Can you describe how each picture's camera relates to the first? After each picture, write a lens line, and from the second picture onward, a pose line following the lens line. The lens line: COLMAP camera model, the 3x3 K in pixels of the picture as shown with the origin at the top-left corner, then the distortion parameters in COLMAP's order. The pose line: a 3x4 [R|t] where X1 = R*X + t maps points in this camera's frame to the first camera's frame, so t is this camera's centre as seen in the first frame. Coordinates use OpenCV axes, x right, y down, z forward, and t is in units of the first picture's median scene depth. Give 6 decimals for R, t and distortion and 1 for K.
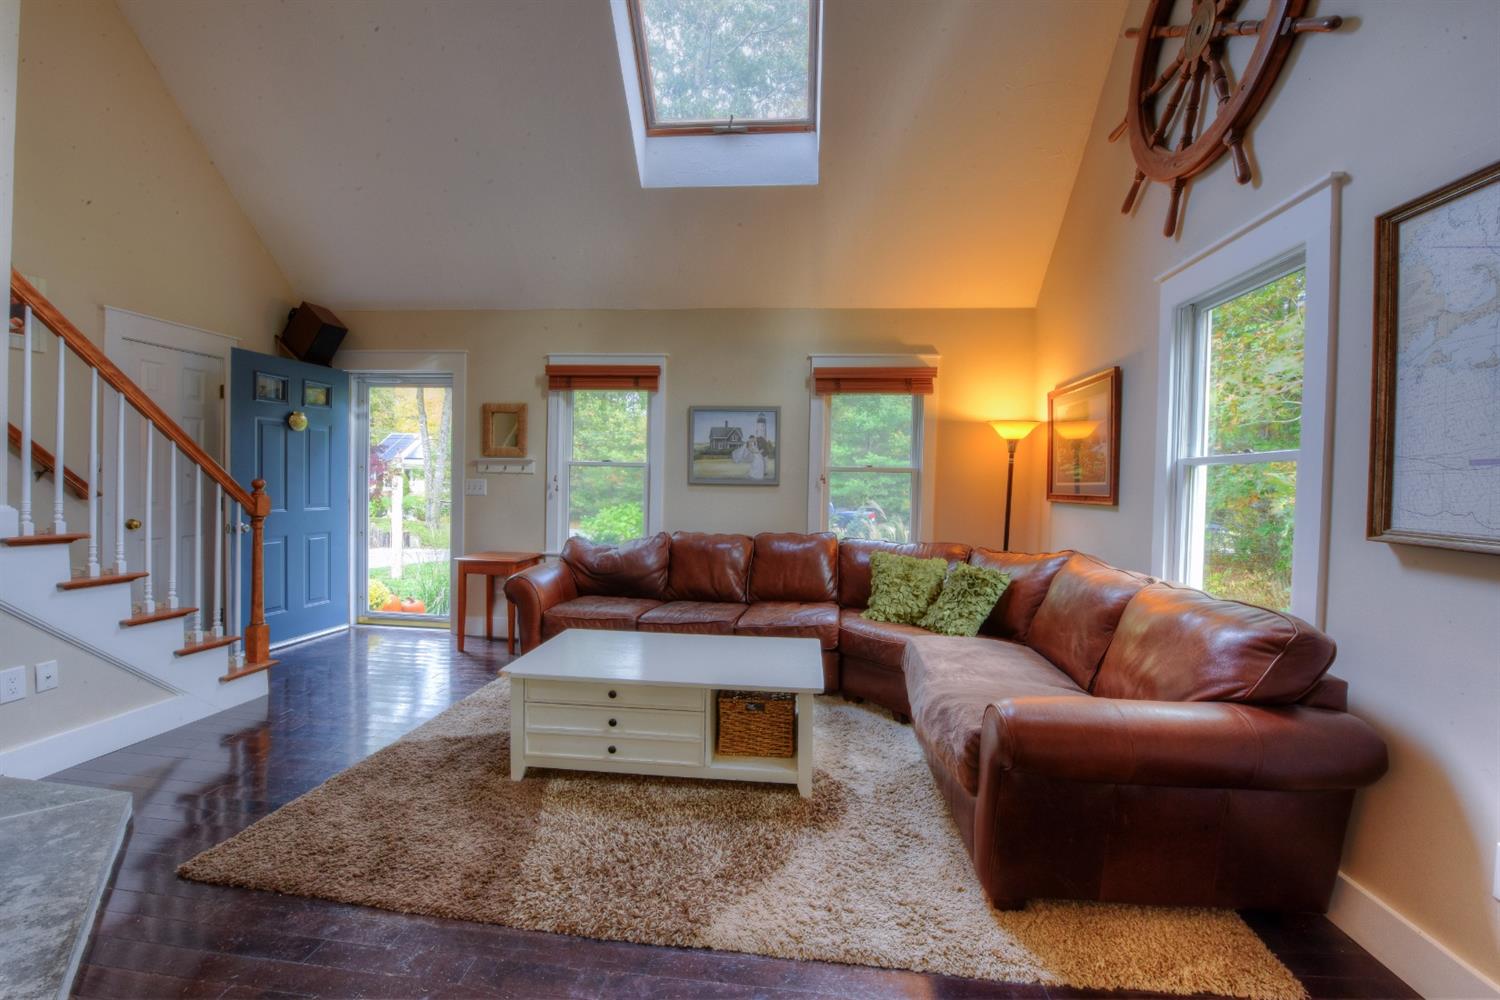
lens RADIAL K [[597.0, 0, 756.2], [0, 597.0, 496.1], [0, 0, 1]] dist [-0.021507, -0.000467]
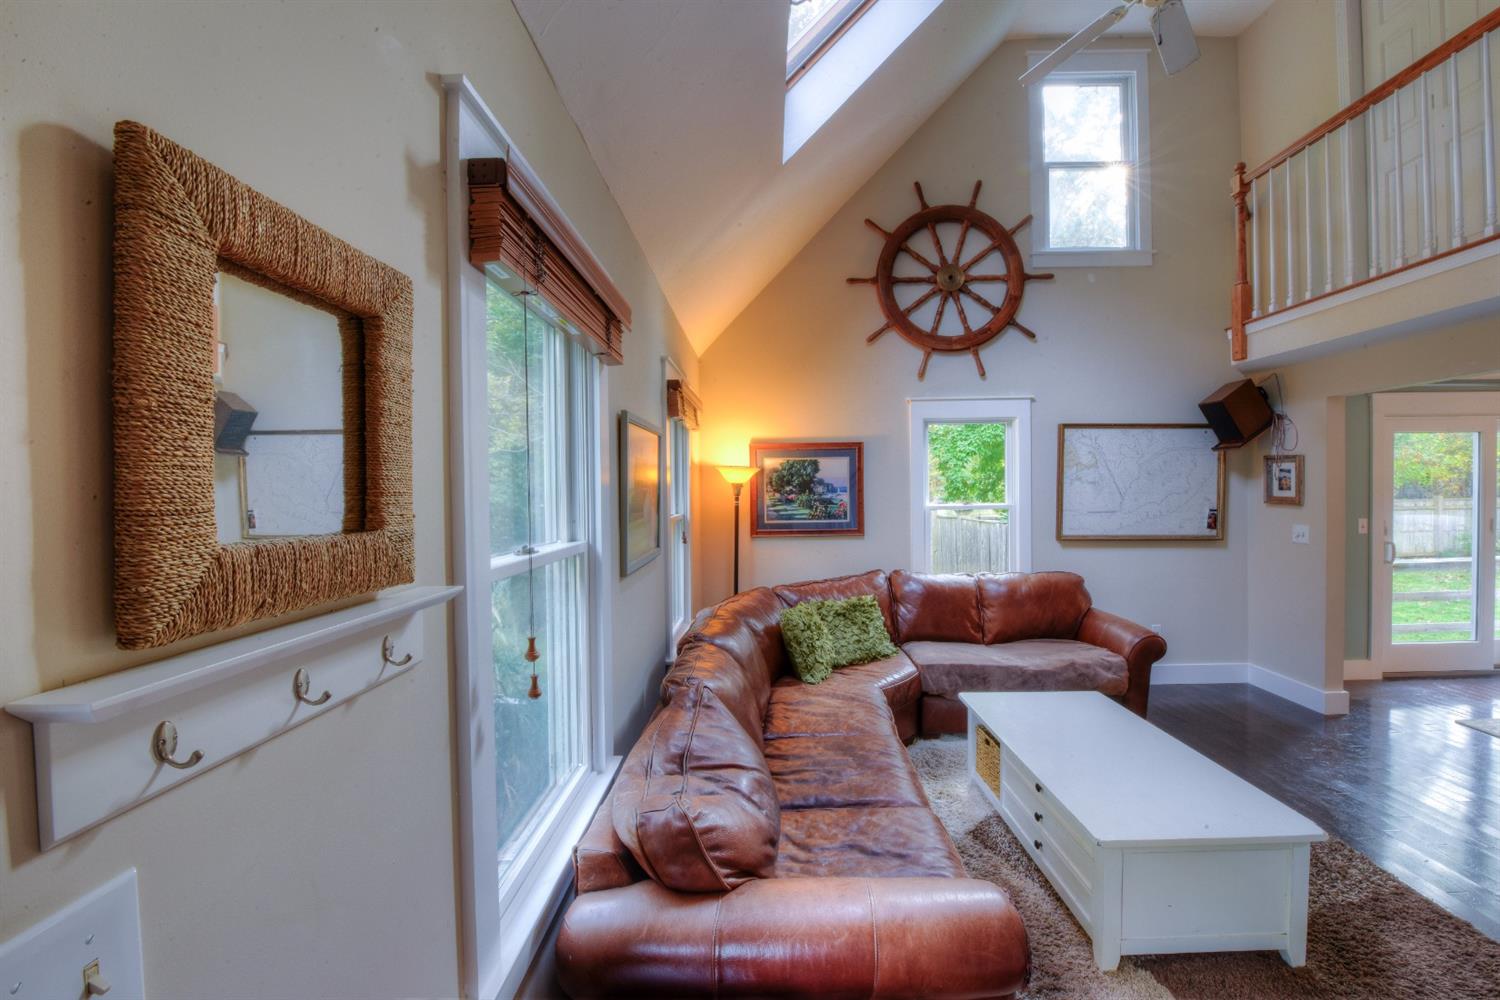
lens RADIAL K [[598.5, 0, 751.5], [0, 598.5, 498.1], [0, 0, 1]] dist [-0.018656, -0.000731]
pose [[-0.066913, -0.036811, 0.997080, -0.650815], [0.031793, 0.998733, 0.039006, -0.109439], [-0.997252, 0.034310, -0.065658, 1.032973]]
